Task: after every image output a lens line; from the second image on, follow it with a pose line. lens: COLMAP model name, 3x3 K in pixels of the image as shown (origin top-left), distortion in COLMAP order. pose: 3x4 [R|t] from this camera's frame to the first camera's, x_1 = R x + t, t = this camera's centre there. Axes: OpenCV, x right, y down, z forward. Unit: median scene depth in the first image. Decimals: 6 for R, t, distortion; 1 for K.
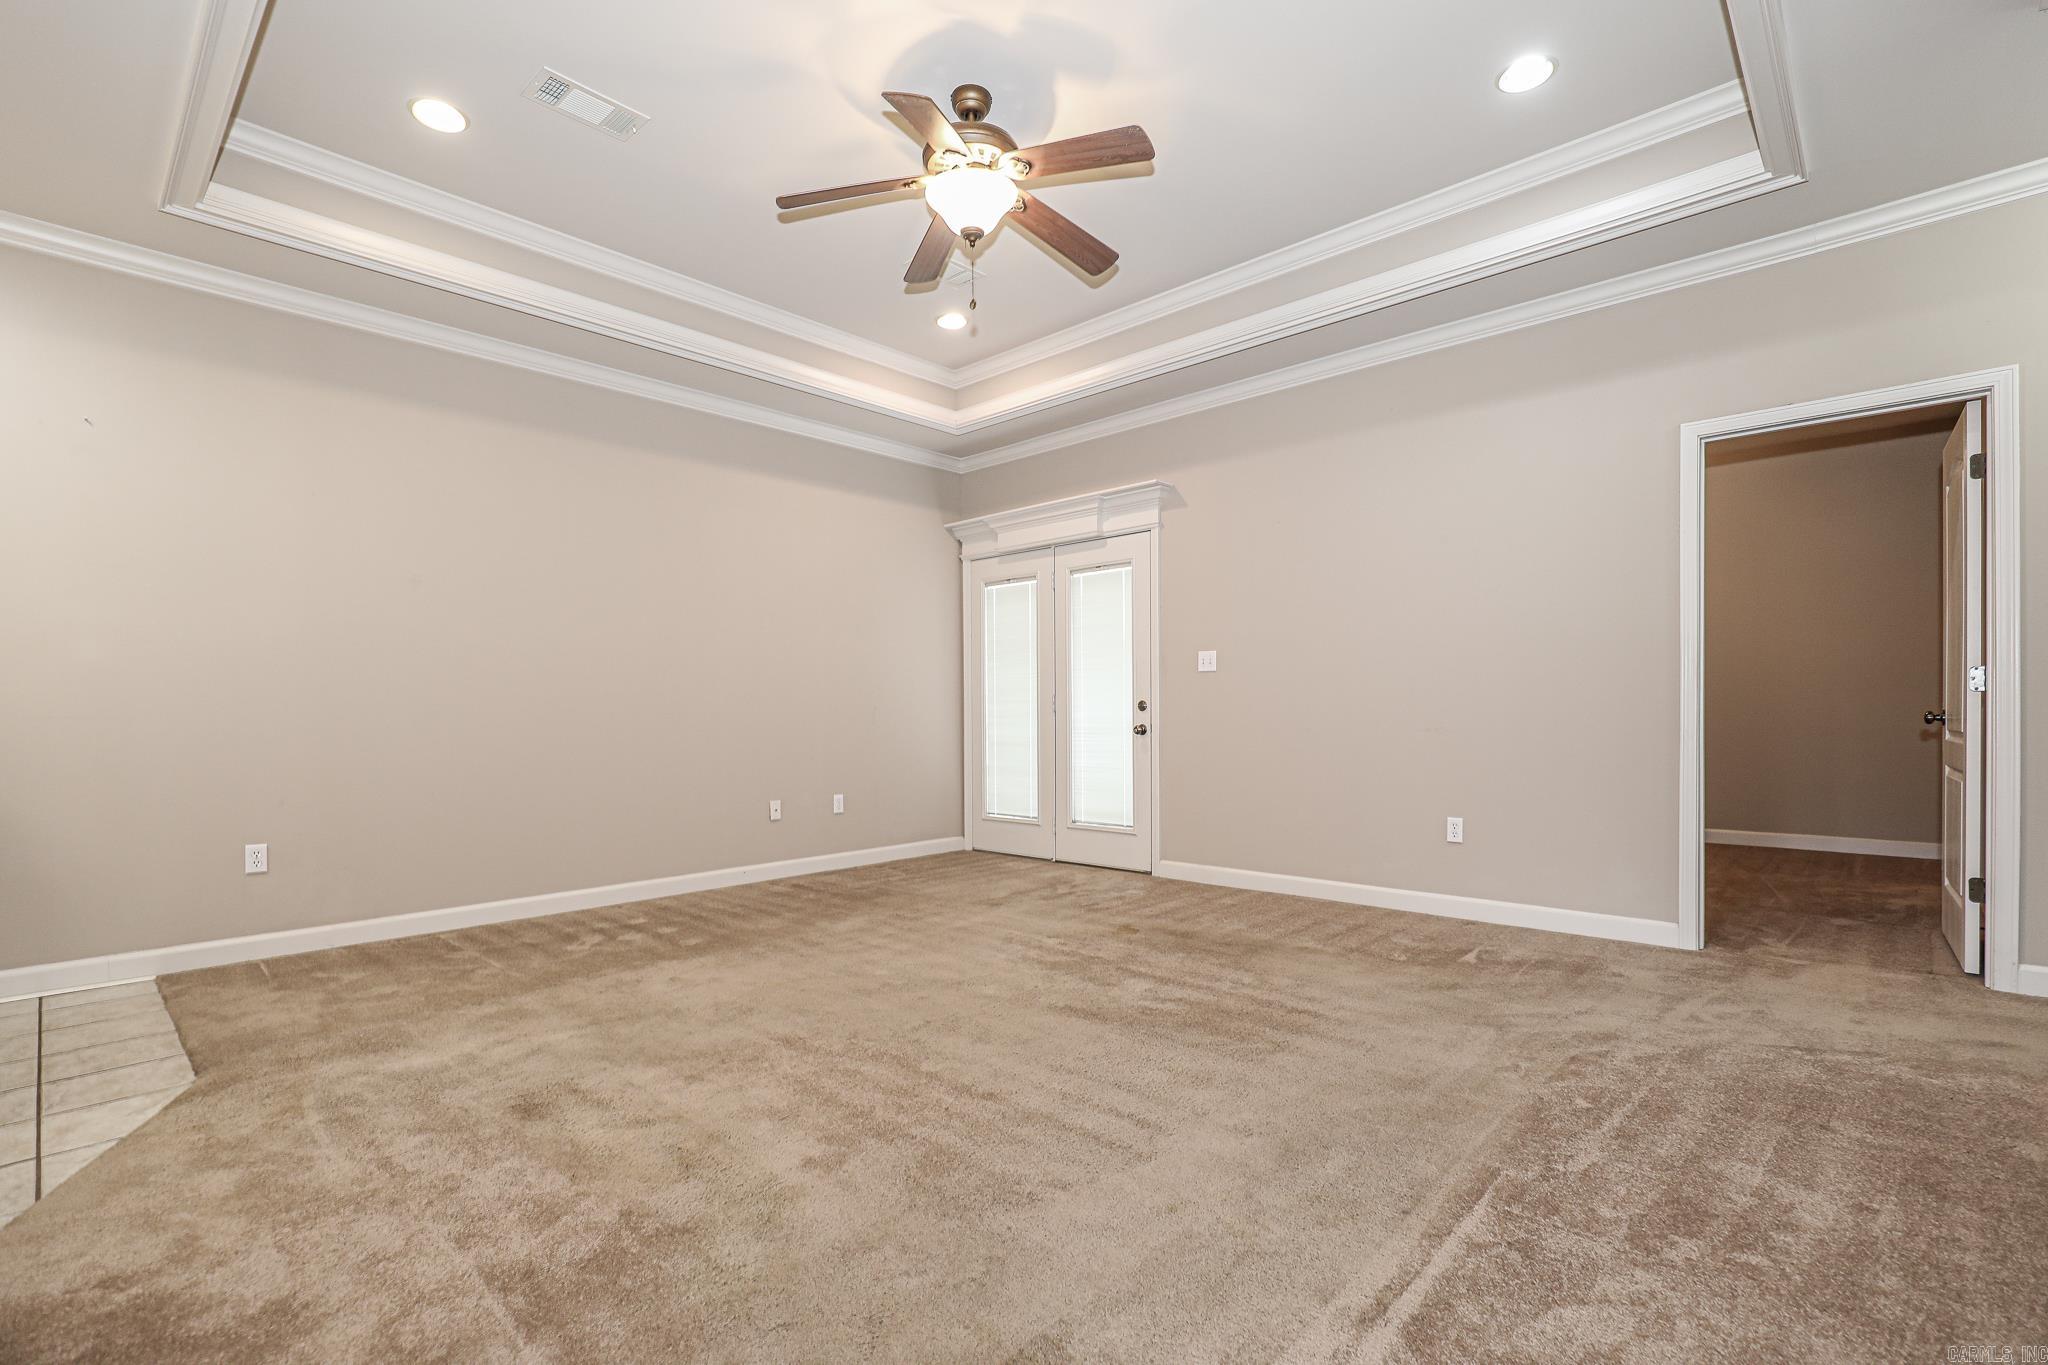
lens RADIAL K [[936.9, 0, 1015.5], [0, 936.9, 722.1], [0, 0, 1]] dist [-0.001739, -0.000083]
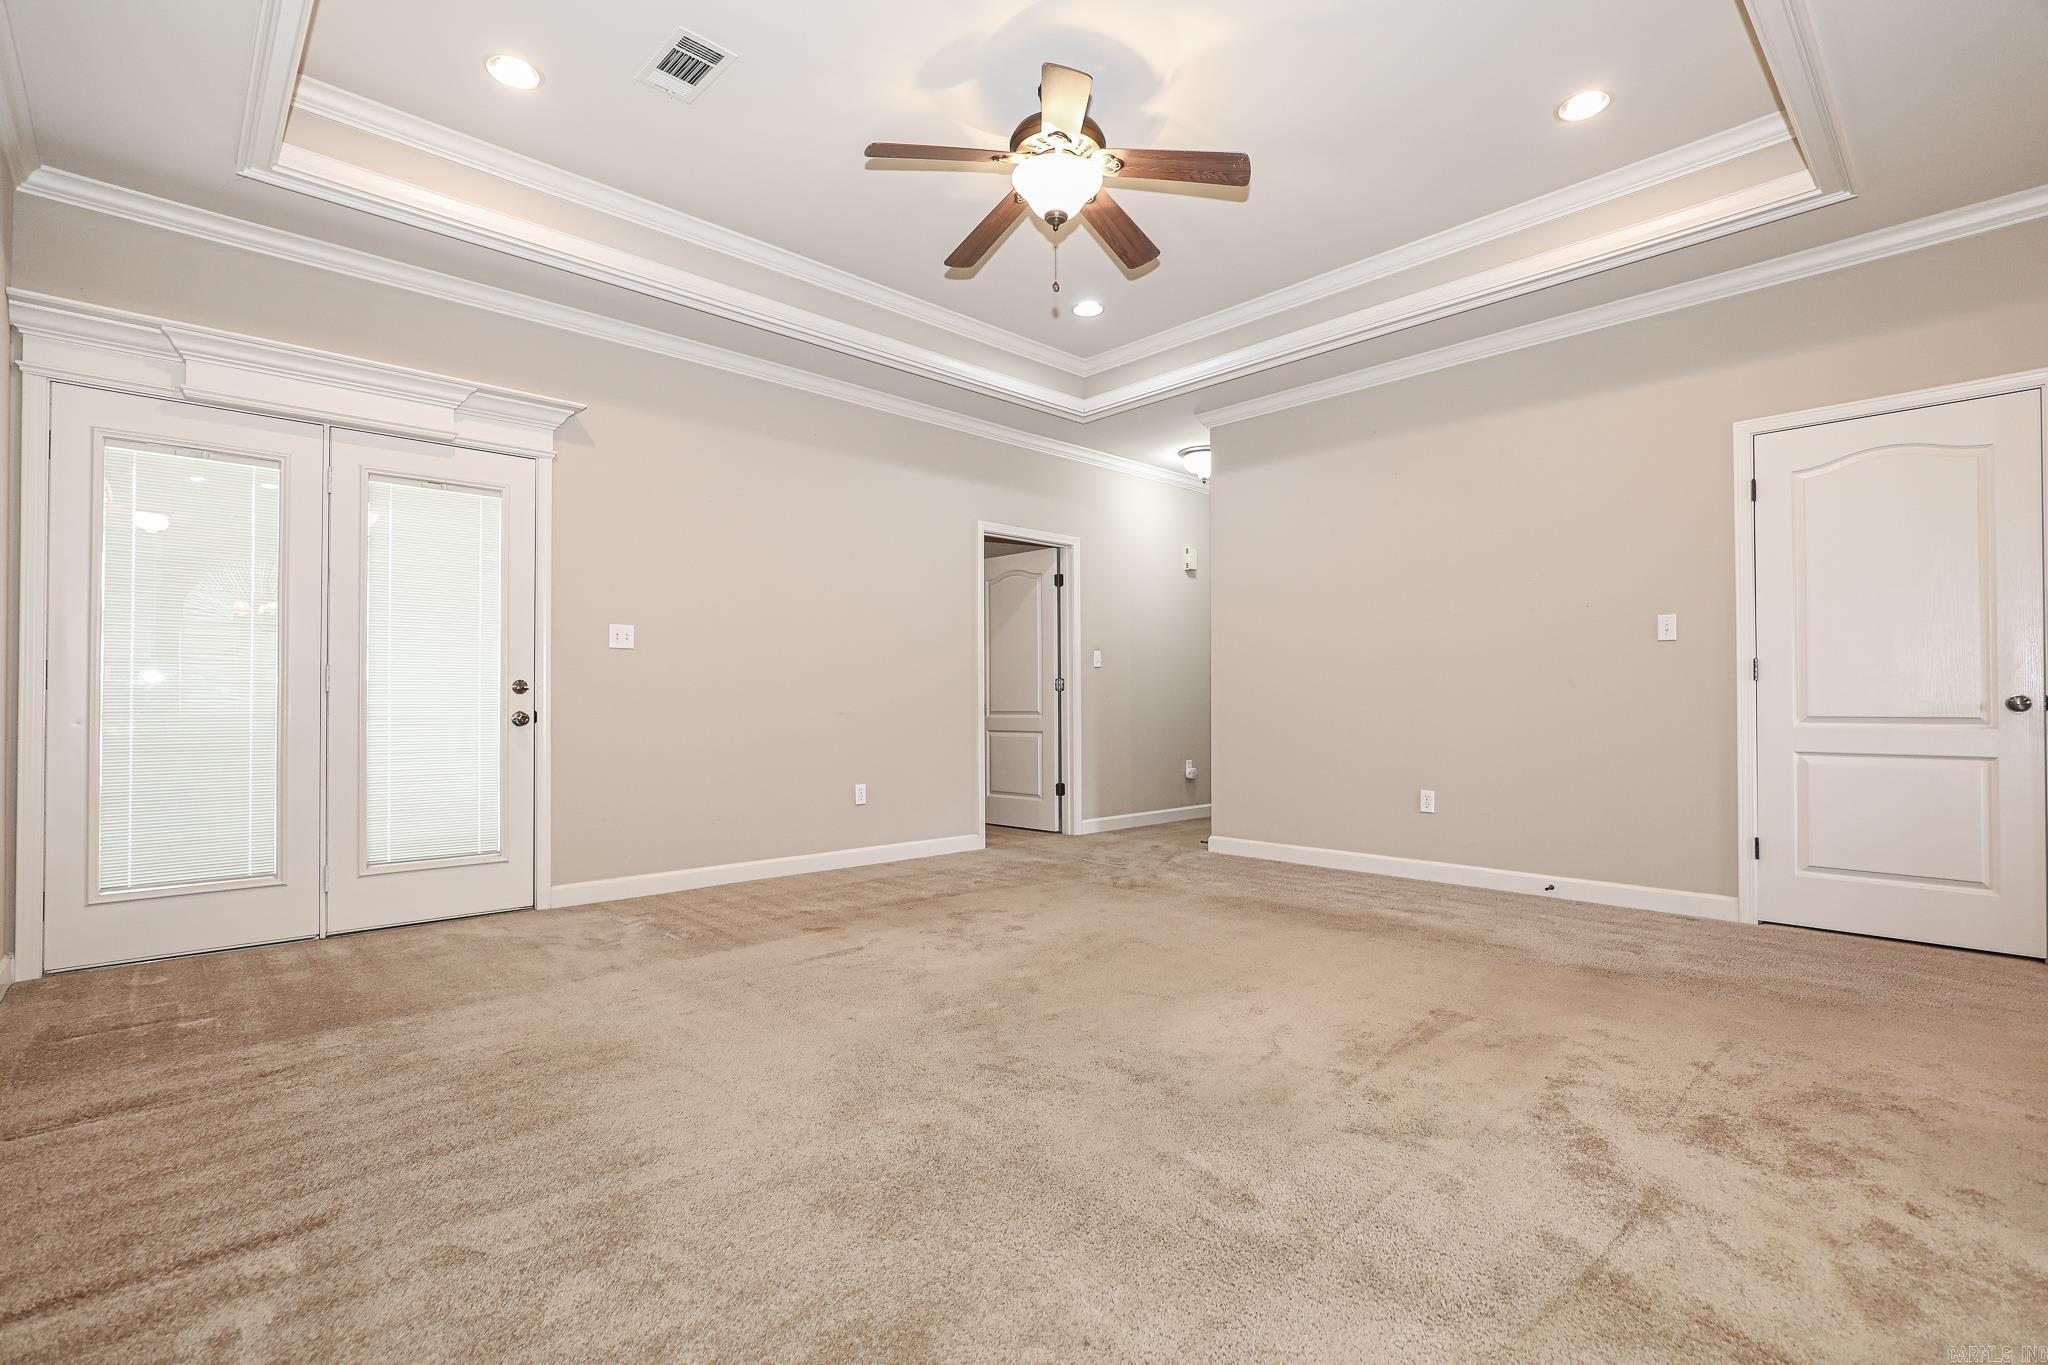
lens RADIAL K [[939.7, 0, 1009.4], [0, 939.7, 687.3], [0, 0, 1]] dist [-0.000923, -0.000105]
pose [[0.067425, 0.020188, 0.997520, -0.597357], [0.007020, 0.999761, -0.020708, 0.001591], [-0.997700, 0.008398, 0.067267, 0.564491]]
